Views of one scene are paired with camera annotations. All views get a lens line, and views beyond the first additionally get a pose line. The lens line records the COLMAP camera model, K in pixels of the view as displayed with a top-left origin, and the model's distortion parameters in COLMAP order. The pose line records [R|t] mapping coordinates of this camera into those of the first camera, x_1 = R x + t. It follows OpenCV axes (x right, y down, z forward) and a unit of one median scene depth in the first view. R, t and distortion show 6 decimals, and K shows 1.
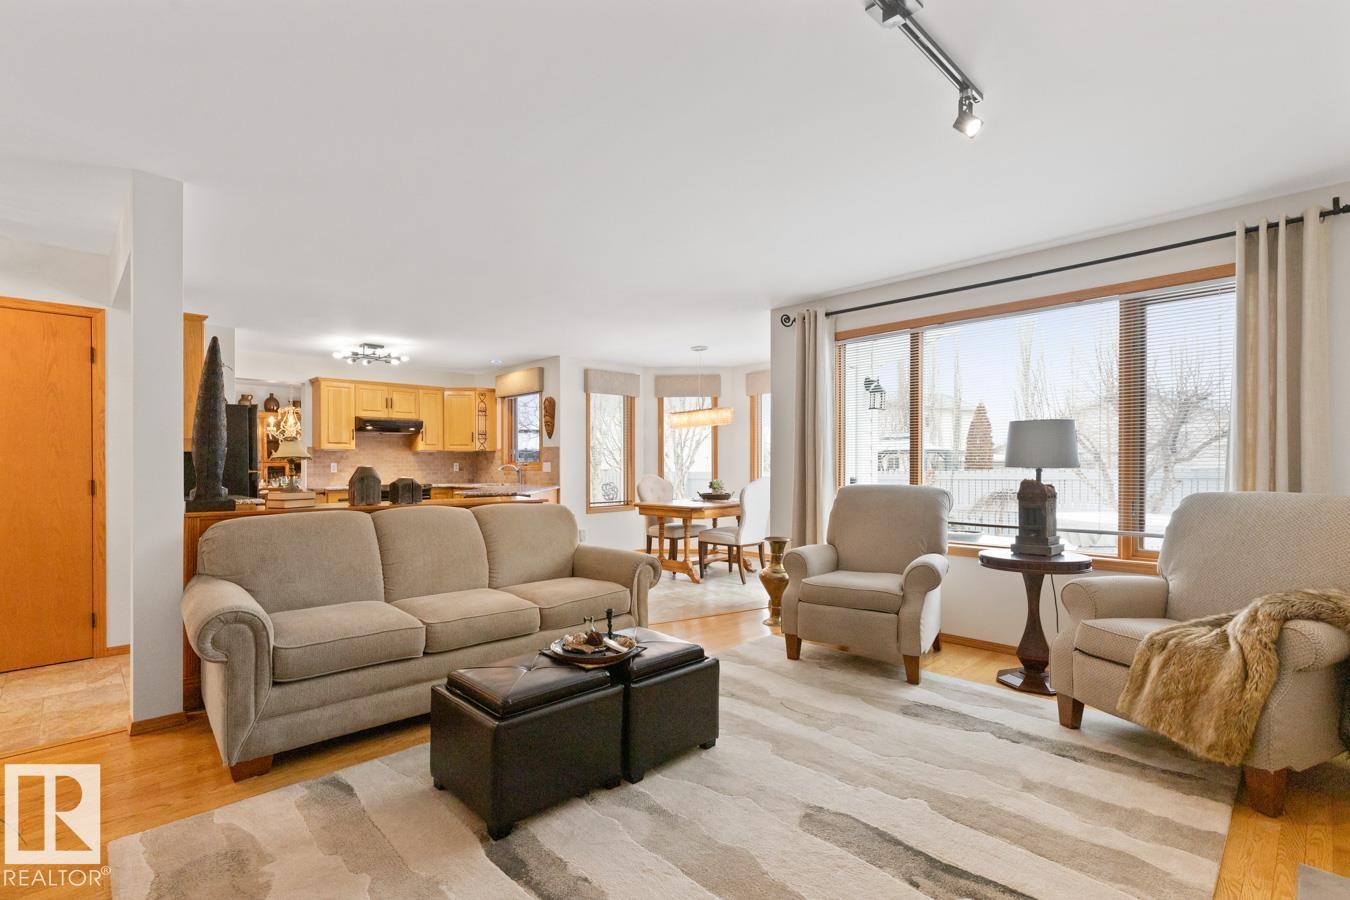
lens RADIAL K [[615.4, 0, 667.5], [0, 615.4, 471.2], [0, 0, 1]] dist [0.005184, 0.002018]
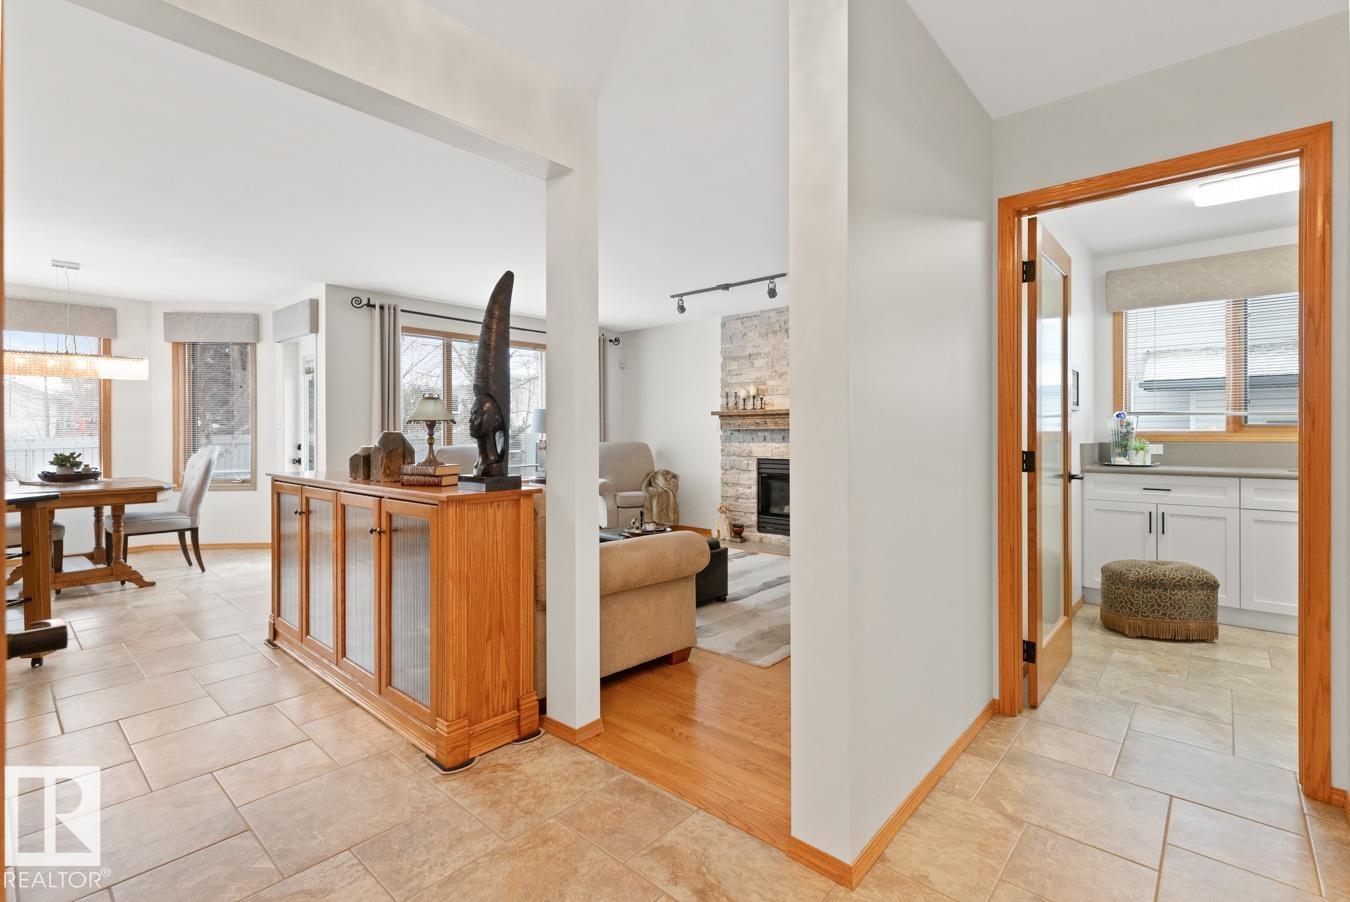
lens RADIAL K [[615.4, 0, 672.0], [0, 615.4, 438.6], [0, 0, 1]] dist [0.005184, 0.002018]
pose [[-0.066566, -0.008542, 0.997745, -0.613556], [0.012851, 0.999873, 0.009417, -0.000914], [-0.997699, 0.013449, -0.066448, 0.327651]]
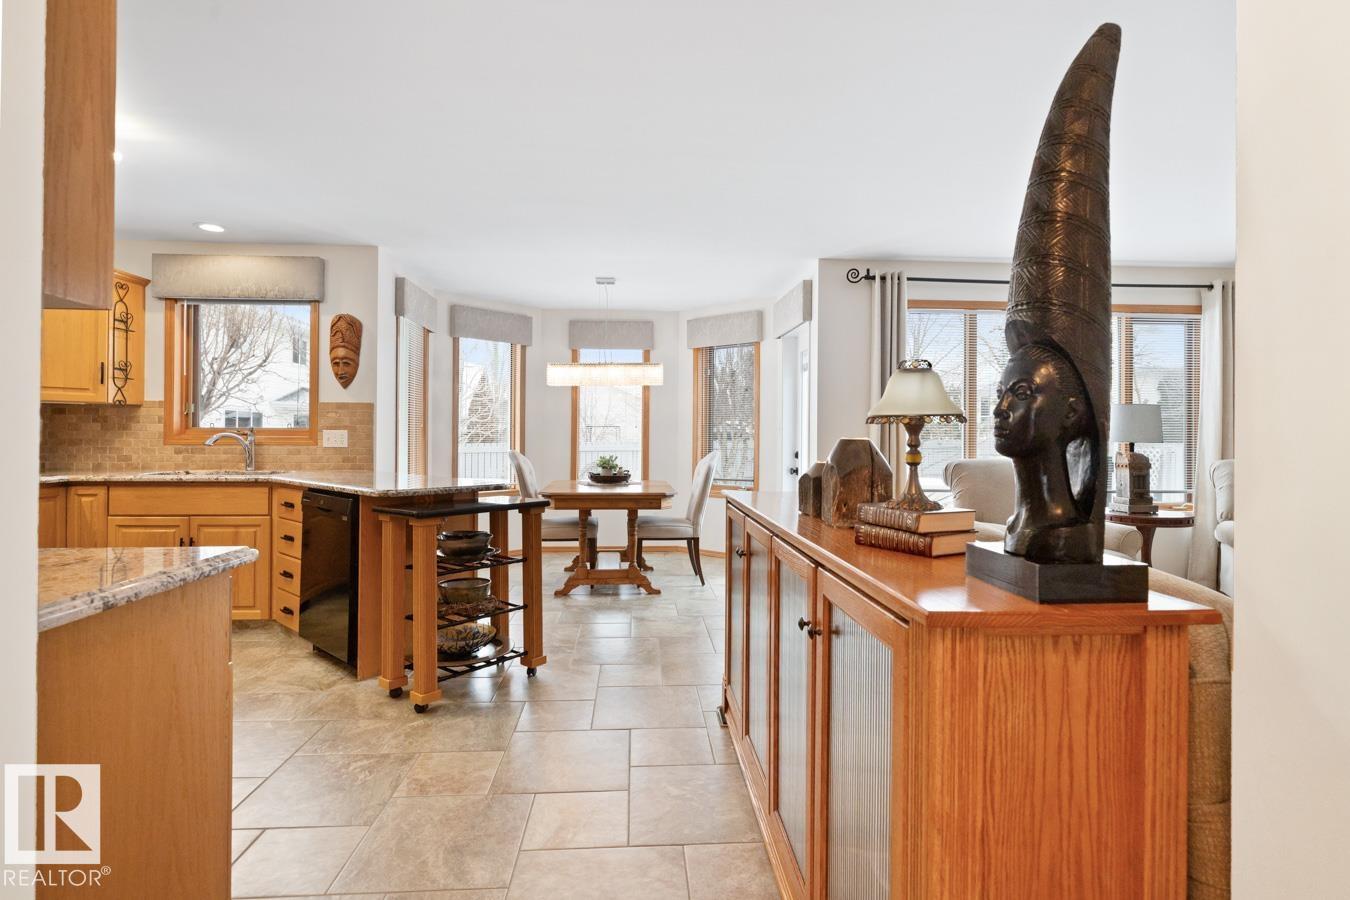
lens RADIAL K [[661.6, 0, 677.0], [0, 661.6, 433.3], [0, 0, 1]] dist [-0.005265, 0.002883]
pose [[0.650699, 0.010738, 0.759260, -0.443439], [0.001170, 0.999885, -0.015143, -0.002231], [-0.759335, 0.010742, 0.650611, 0.369870]]
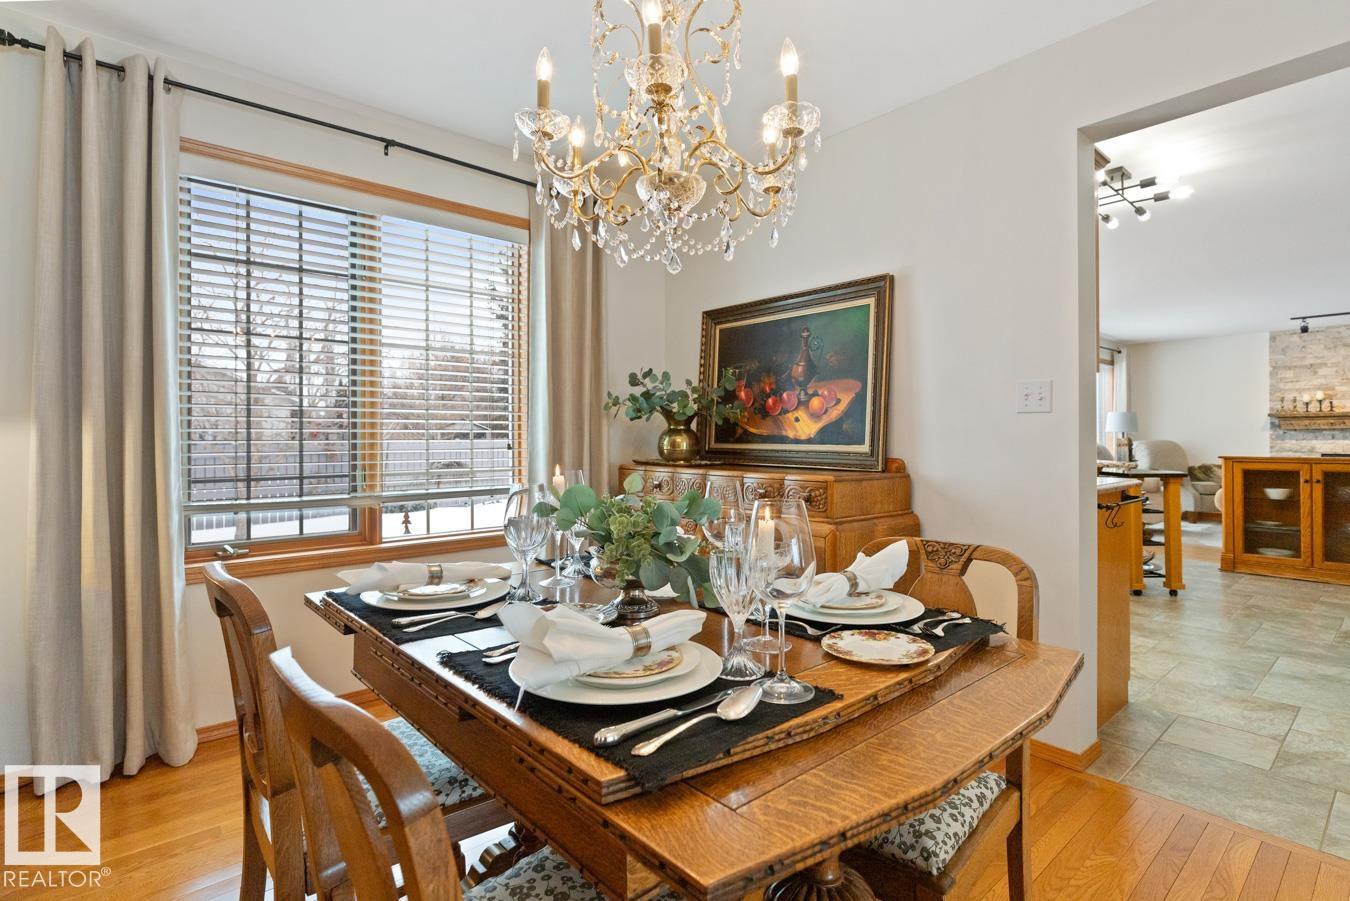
lens RADIAL K [[634.9, 0, 677.2], [0, 634.9, 429.9], [0, 0, 1]] dist [-0.009372, -0.000354]
pose [[0.080897, 0.009680, 0.996675, -0.865906], [0.012071, 0.999870, -0.010691, -0.004188], [-0.996649, 0.012896, 0.080769, 1.122724]]
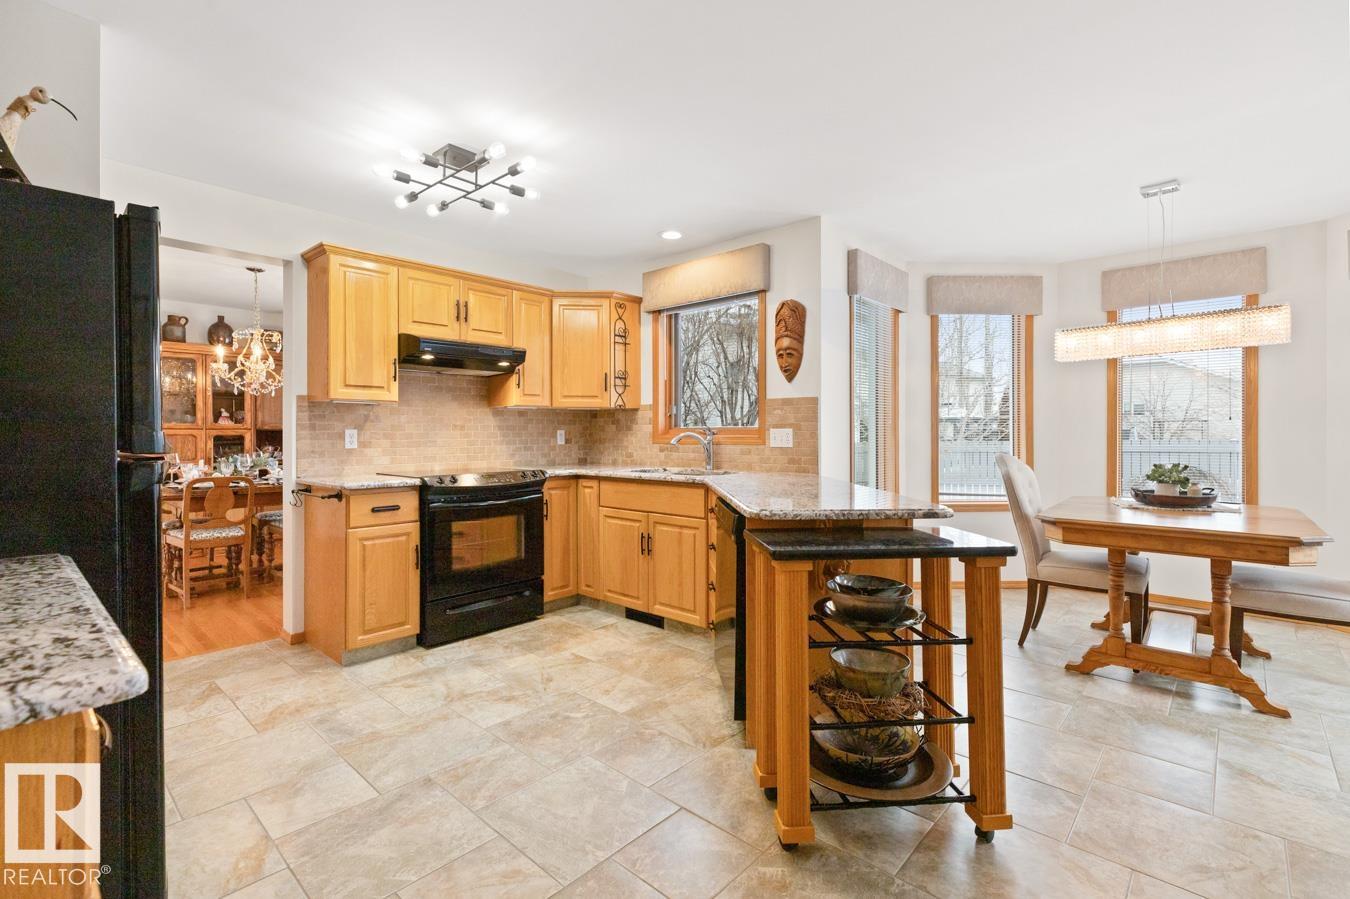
lens RADIAL K [[615.4, 0, 673.0], [0, 615.4, 431.6], [0, 0, 1]] dist [0.005184, 0.002018]
pose [[0.998180, 0.002219, 0.060267, -0.312109], [-0.001323, 0.999888, -0.014907, -0.004296], [-0.060293, 0.014800, 0.998071, 0.490119]]
